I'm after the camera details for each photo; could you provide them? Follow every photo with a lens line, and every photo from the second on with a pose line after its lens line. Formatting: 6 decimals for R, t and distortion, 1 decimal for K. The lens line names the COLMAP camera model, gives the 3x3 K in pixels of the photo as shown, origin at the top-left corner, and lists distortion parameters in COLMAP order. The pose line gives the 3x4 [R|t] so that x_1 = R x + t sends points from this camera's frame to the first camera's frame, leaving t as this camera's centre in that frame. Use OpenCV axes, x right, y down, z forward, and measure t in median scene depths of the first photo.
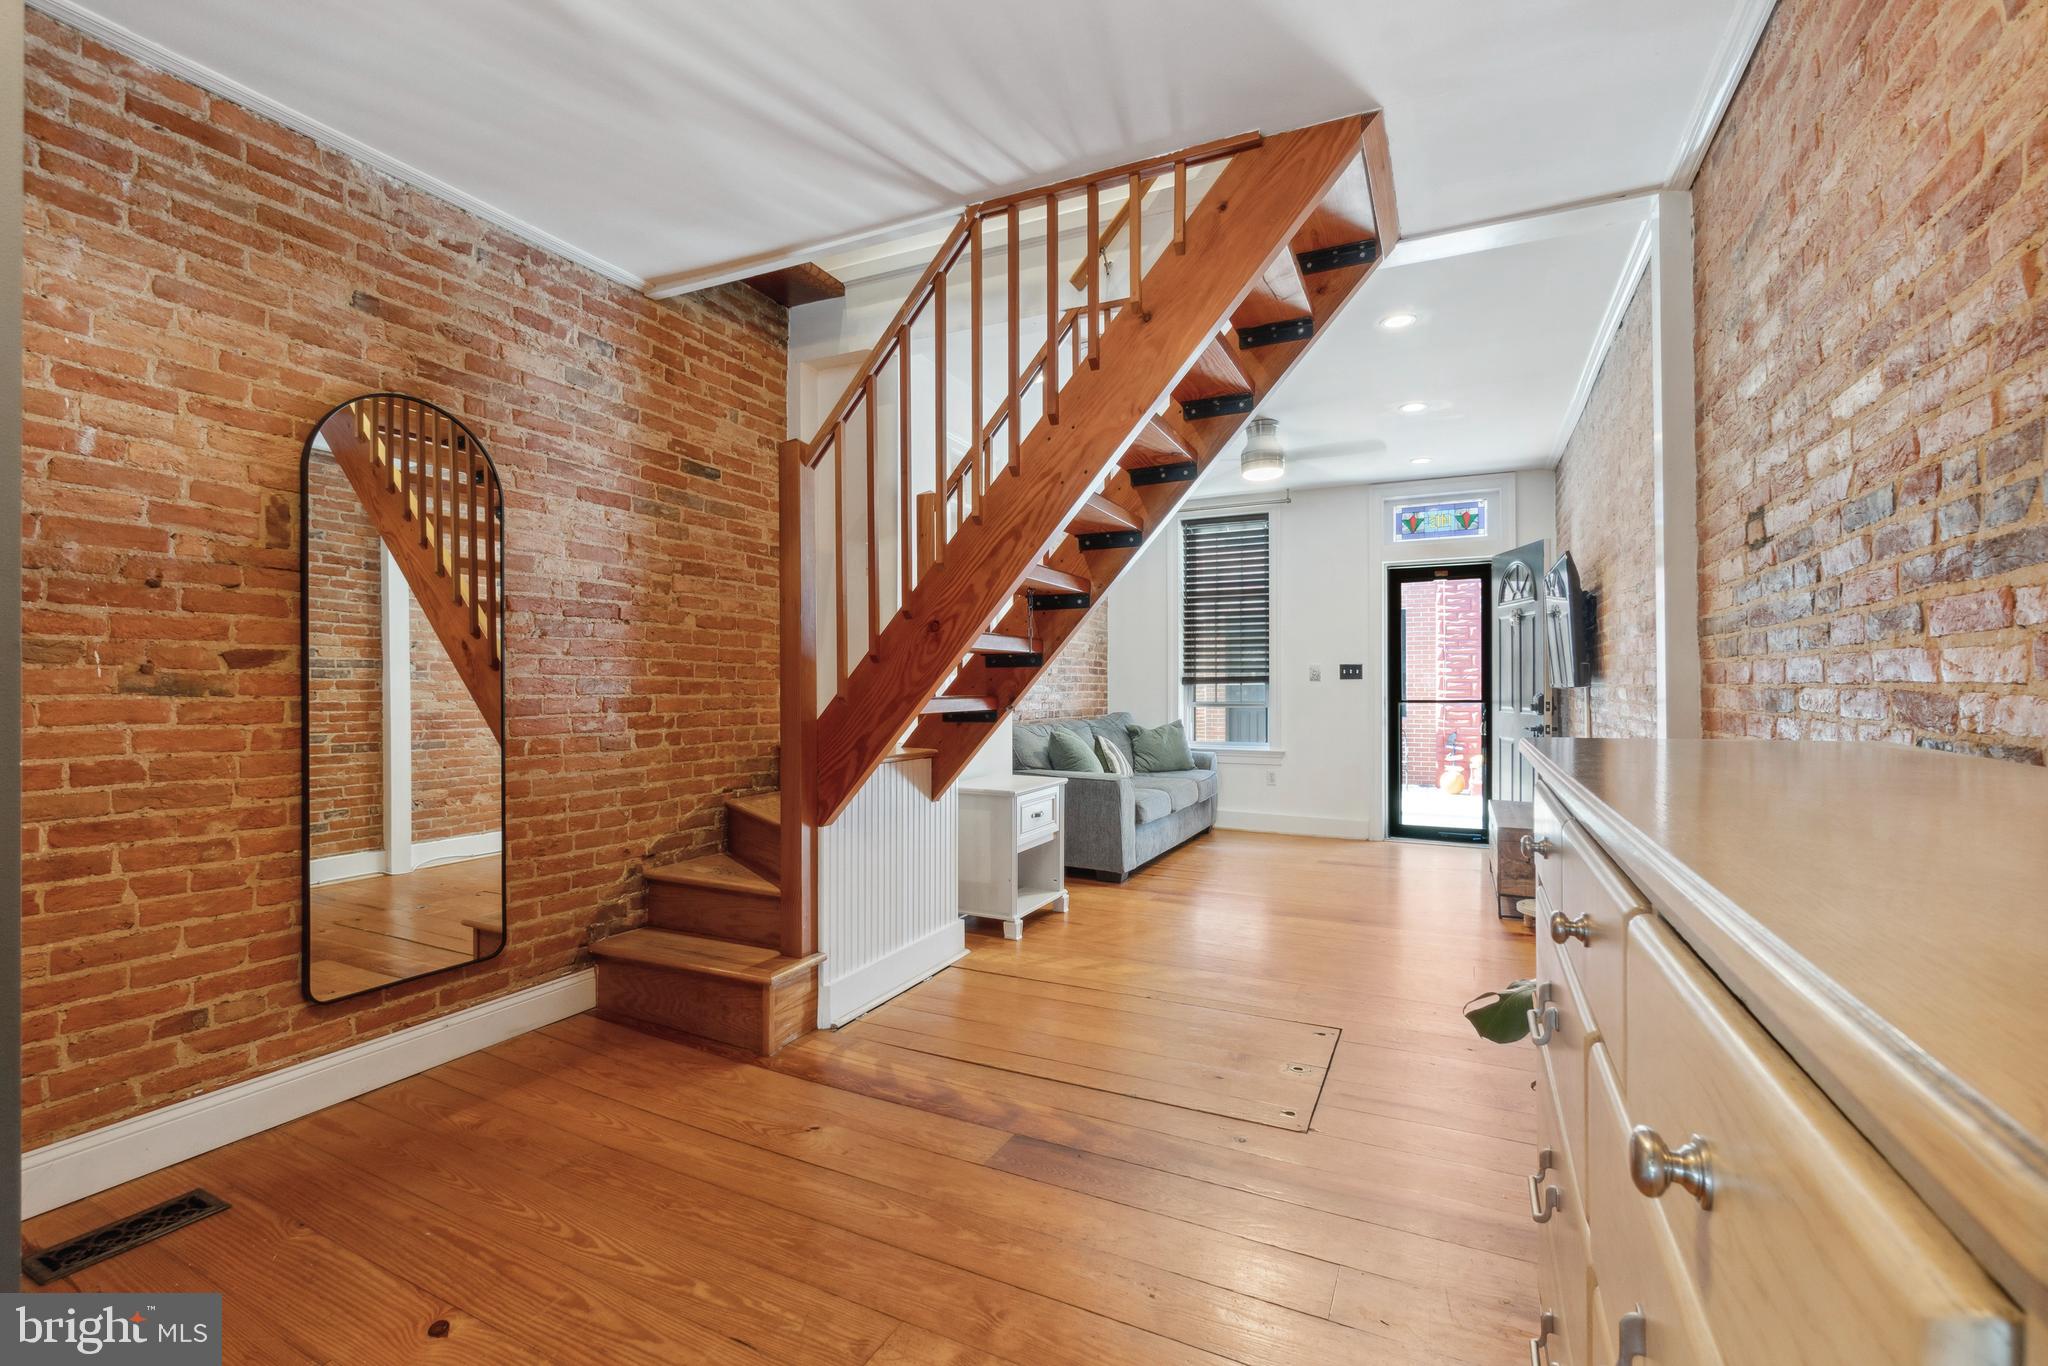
lens RADIAL K [[887.2, 0, 1026.8], [0, 887.2, 663.8], [0, 0, 1]] dist [-0.007751, 0.000305]
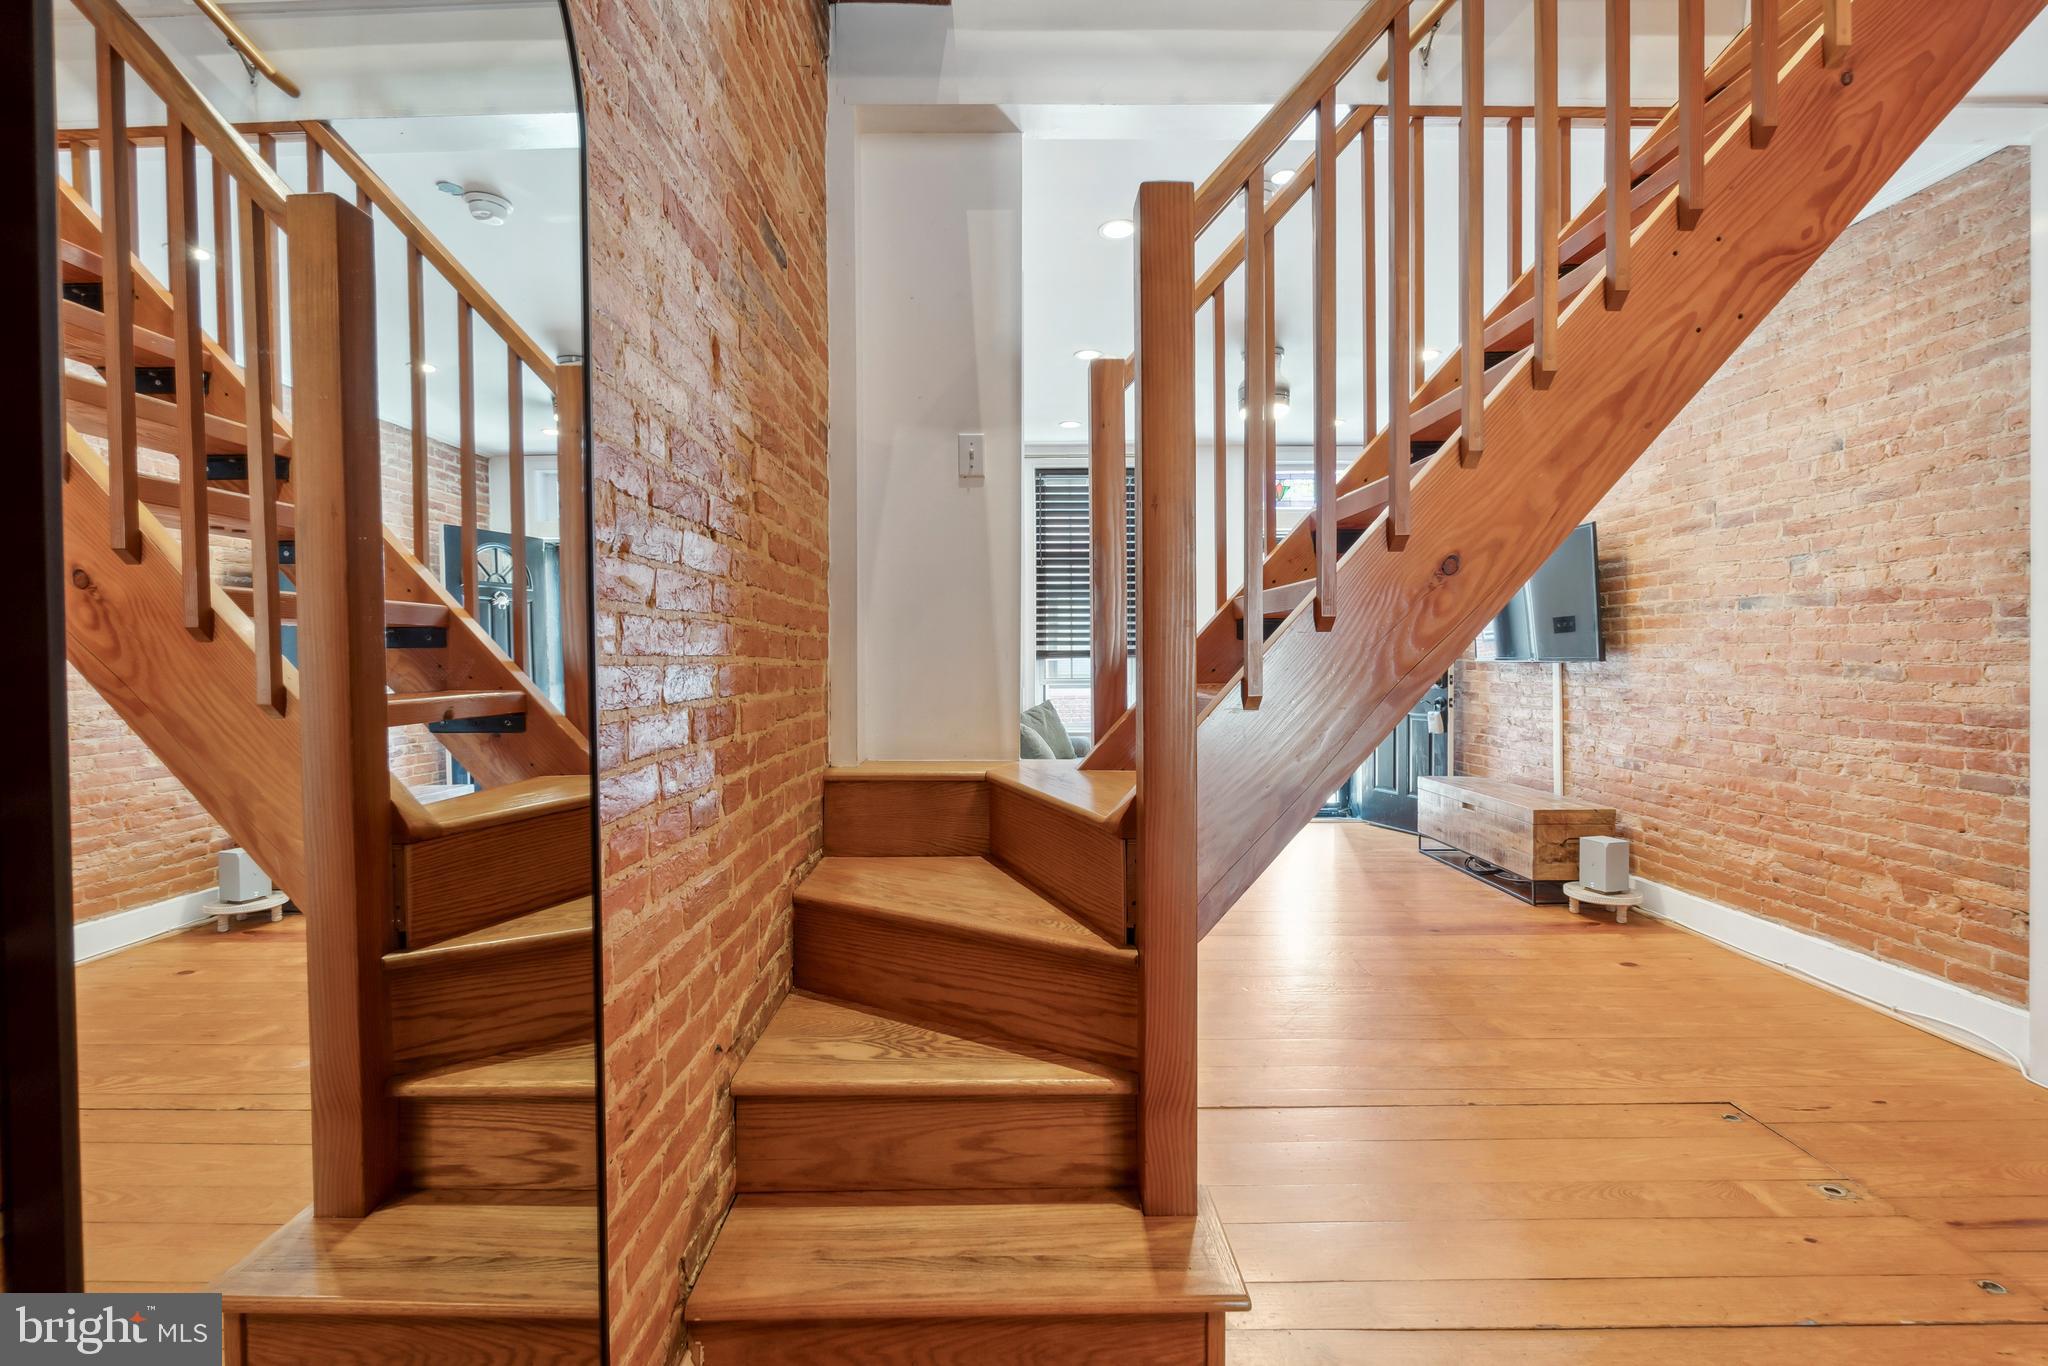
lens RADIAL K [[887.2, 0, 1023.7], [0, 887.2, 656.5], [0, 0, 1]] dist [-0.007751, 0.000305]
pose [[0.904246, -0.005511, 0.426976, -0.540505], [-0.004500, 0.999738, 0.022434, 0.002824], [-0.426988, -0.022207, 0.903985, 0.572537]]
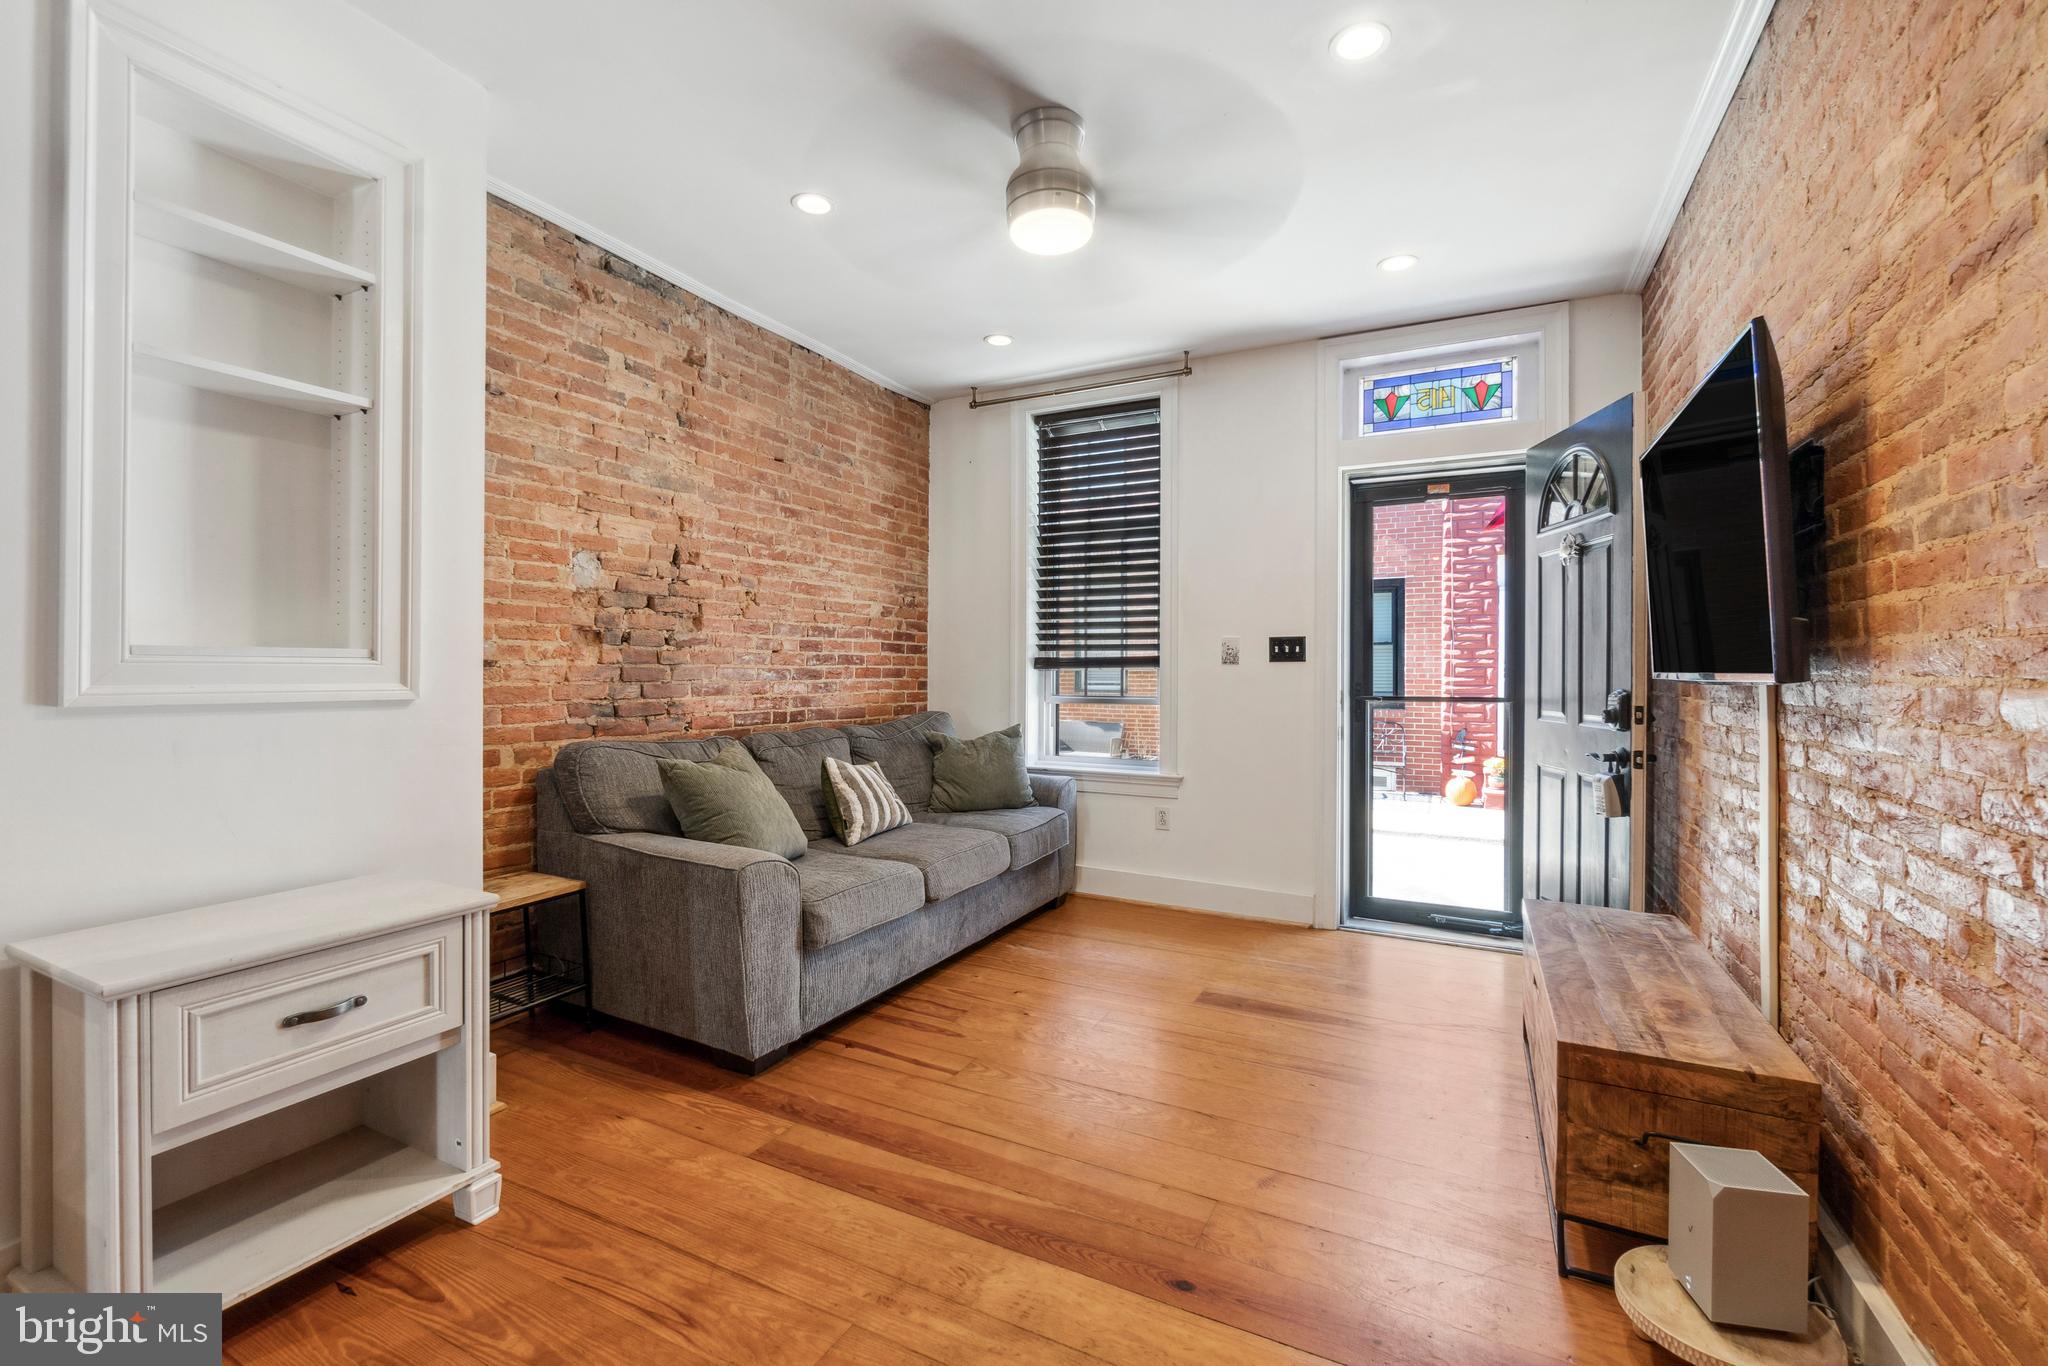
lens RADIAL K [[887.2, 0, 1018.1], [0, 887.2, 660.2], [0, 0, 1]] dist [-0.007751, 0.000305]
pose [[0.999774, 0.003910, -0.020904, 0.456750], [-0.003590, 0.999876, 0.015328, 0.018451], [0.020962, -0.015250, 0.999664, 0.916224]]
